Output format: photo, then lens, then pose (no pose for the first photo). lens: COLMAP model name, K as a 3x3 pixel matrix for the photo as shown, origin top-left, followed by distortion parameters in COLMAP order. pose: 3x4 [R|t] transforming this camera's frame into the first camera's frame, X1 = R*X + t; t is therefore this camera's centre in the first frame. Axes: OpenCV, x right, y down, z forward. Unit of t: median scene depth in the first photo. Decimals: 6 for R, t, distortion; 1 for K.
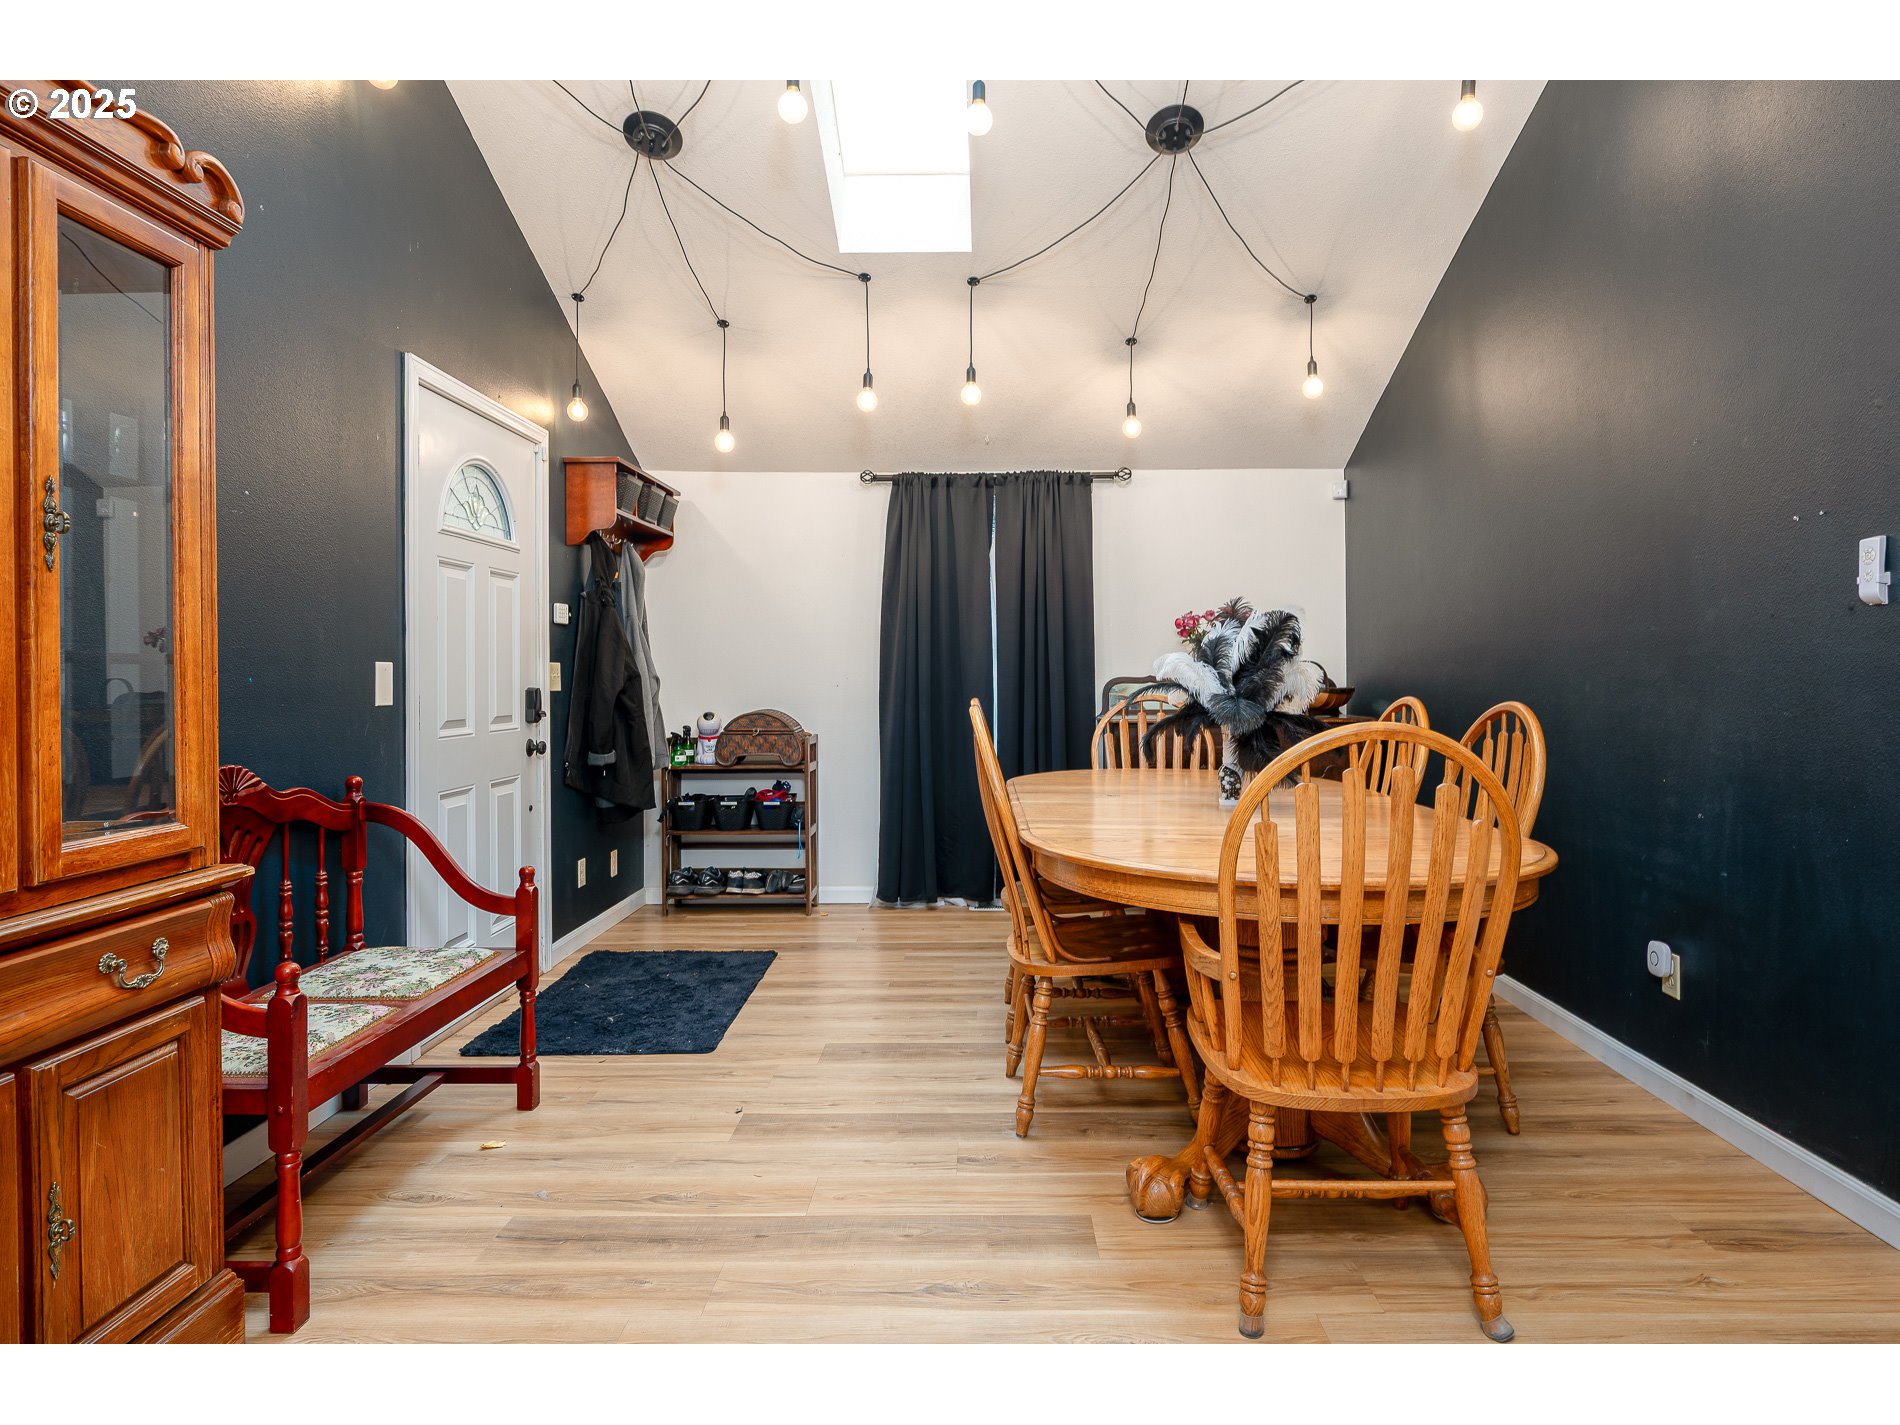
lens RADIAL K [[1541.4, 0, 953.0], [0, 1541.4, 704.0], [0, 0, 1]] dist [-0.000600, -0.000814]
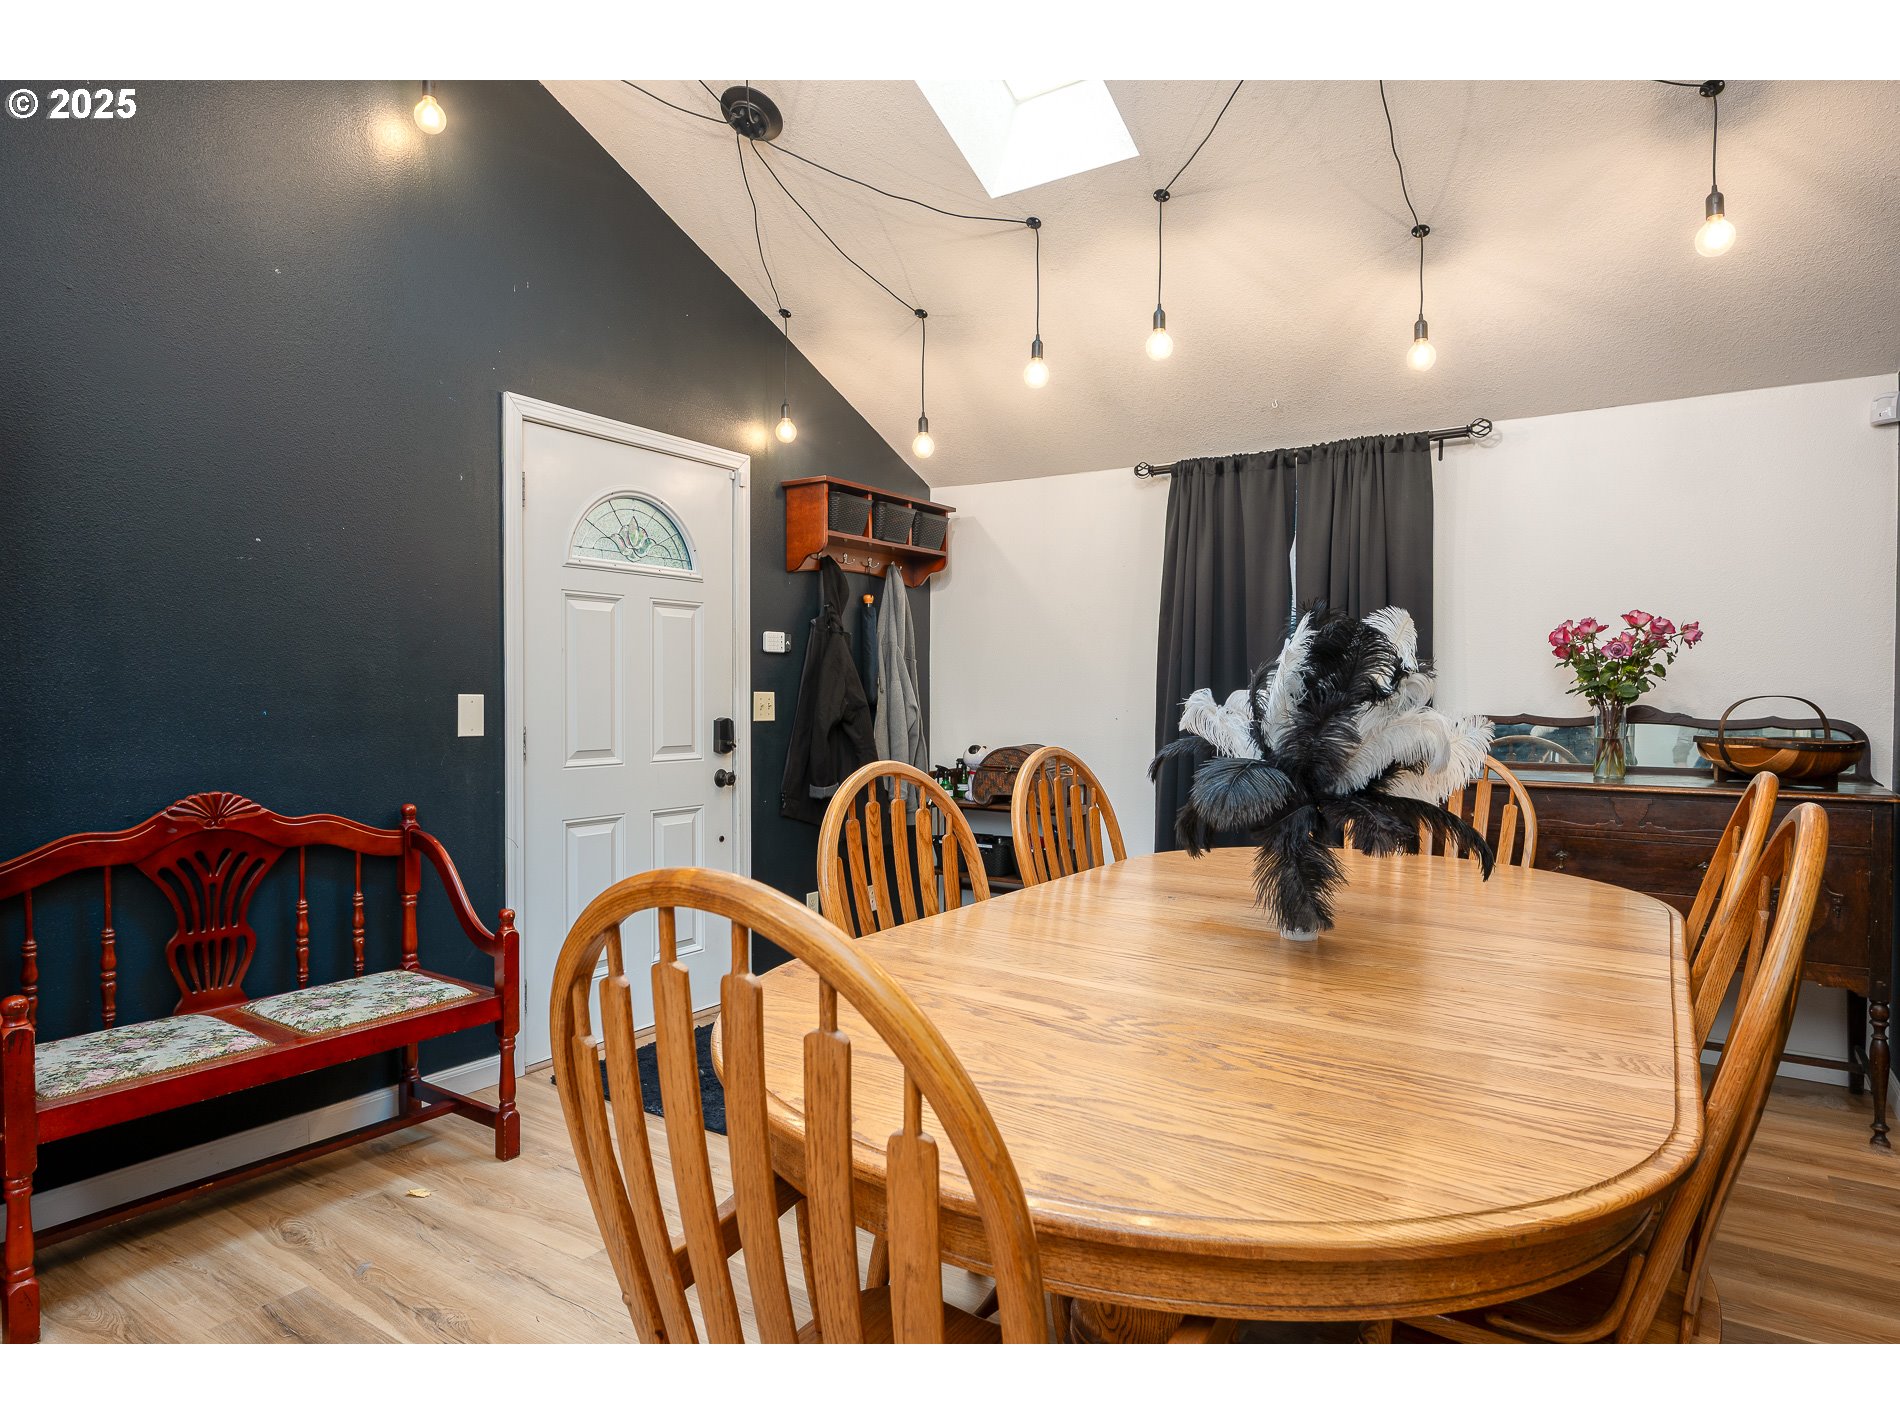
lens RADIAL K [[1251.9, 0, 948.8], [0, 1251.9, 732.8], [0, 0, 1]] dist [0.000634, 0.000221]
pose [[0.760136, 0.029885, -0.649077, 0.346217], [-0.016718, 0.999511, 0.026441, -0.023684], [0.649549, -0.009248, 0.760263, 0.463091]]
